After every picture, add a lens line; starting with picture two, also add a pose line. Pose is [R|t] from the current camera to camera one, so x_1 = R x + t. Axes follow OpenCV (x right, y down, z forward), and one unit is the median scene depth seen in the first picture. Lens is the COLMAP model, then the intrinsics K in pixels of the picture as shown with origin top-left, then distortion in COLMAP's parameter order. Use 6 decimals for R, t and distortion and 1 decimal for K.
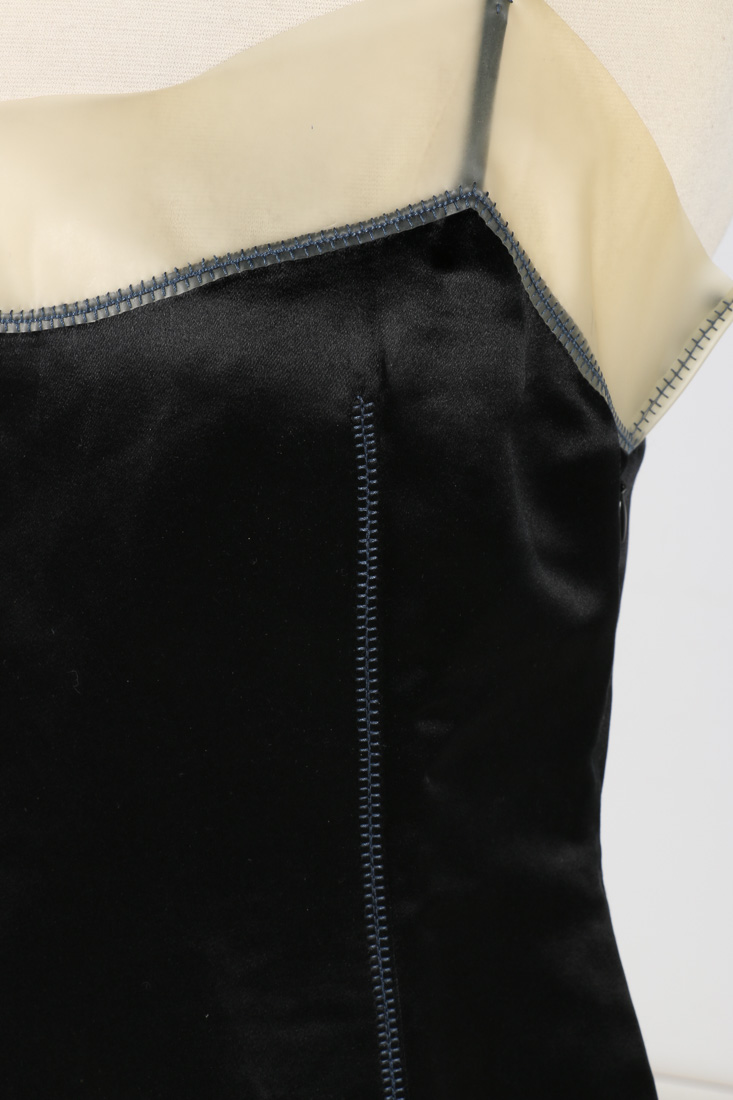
lens RADIAL K [[1843.7, 0, 367.4], [0, 1843.7, 549.8], [0, 0, 1]] dist [0.057420, 0.000000]
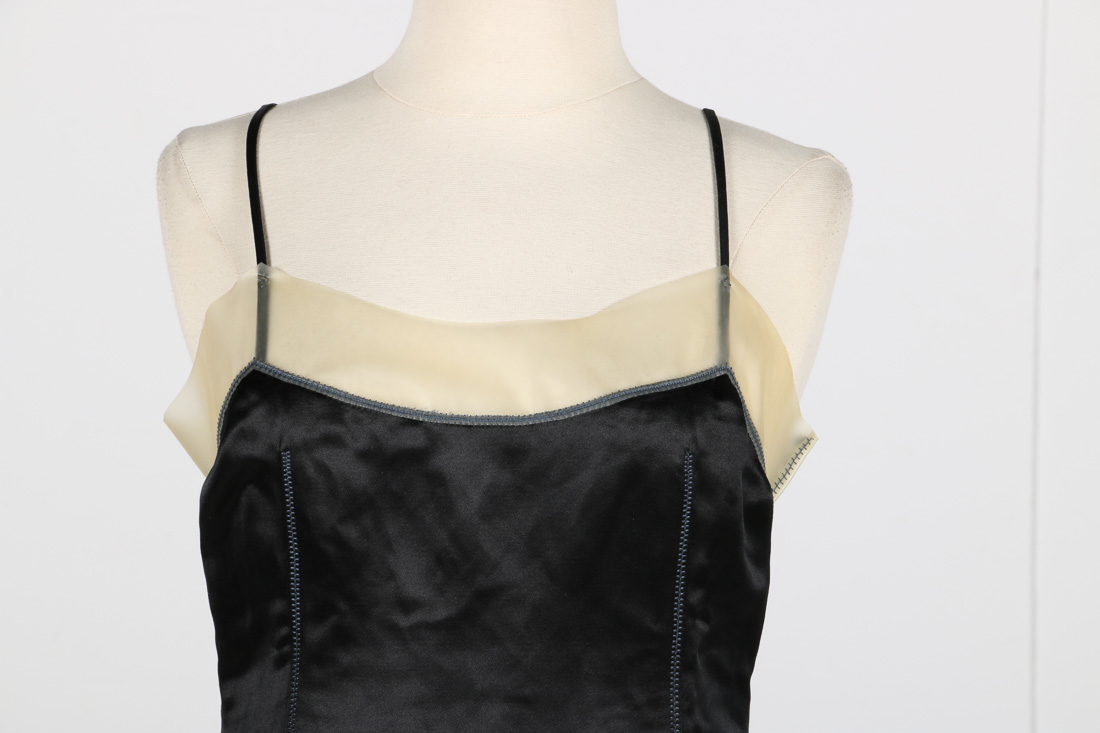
lens RADIAL K [[6844.4, 0, 550.0], [0, 6844.4, 366.5], [0, 0, 1]] dist [-0.208417, 0.000000]
pose [[0.948858, 0.032837, 0.313991, -2.707846], [0.052166, 0.964597, -0.258518, 1.907977], [-0.311364, 0.261676, 0.913553, -6.402915]]
